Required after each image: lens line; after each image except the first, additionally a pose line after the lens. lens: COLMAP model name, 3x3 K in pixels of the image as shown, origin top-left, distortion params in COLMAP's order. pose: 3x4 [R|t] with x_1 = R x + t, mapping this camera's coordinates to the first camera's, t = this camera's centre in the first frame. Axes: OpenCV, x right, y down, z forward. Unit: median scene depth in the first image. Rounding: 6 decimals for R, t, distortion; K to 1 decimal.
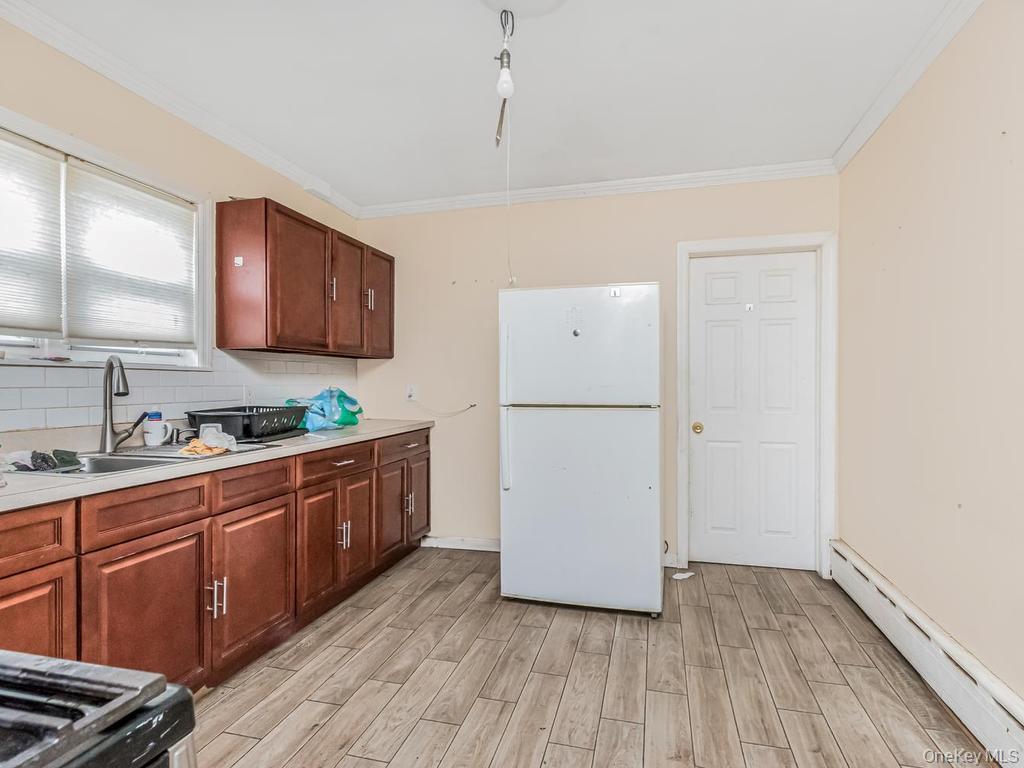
lens RADIAL K [[542.6, 0, 514.0], [0, 542.6, 385.4], [0, 0, 1]] dist [0.001220, 0.000247]
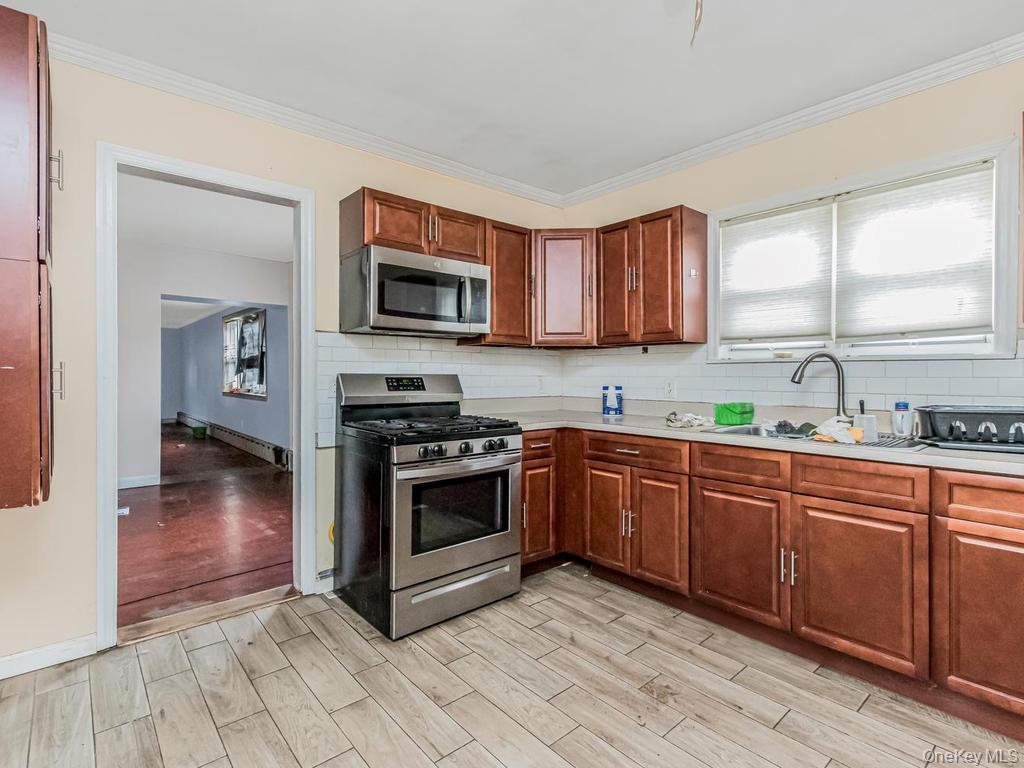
lens RADIAL K [[498.5, 0, 512.6], [0, 498.5, 377.8], [0, 0, 1]] dist [0.002317, -0.001868]
pose [[-0.571067, 0.000097, -0.820904, 0.587364], [-0.005908, 0.999974, 0.004228, 0.004274], [0.820883, 0.007264, -0.571051, 1.067910]]
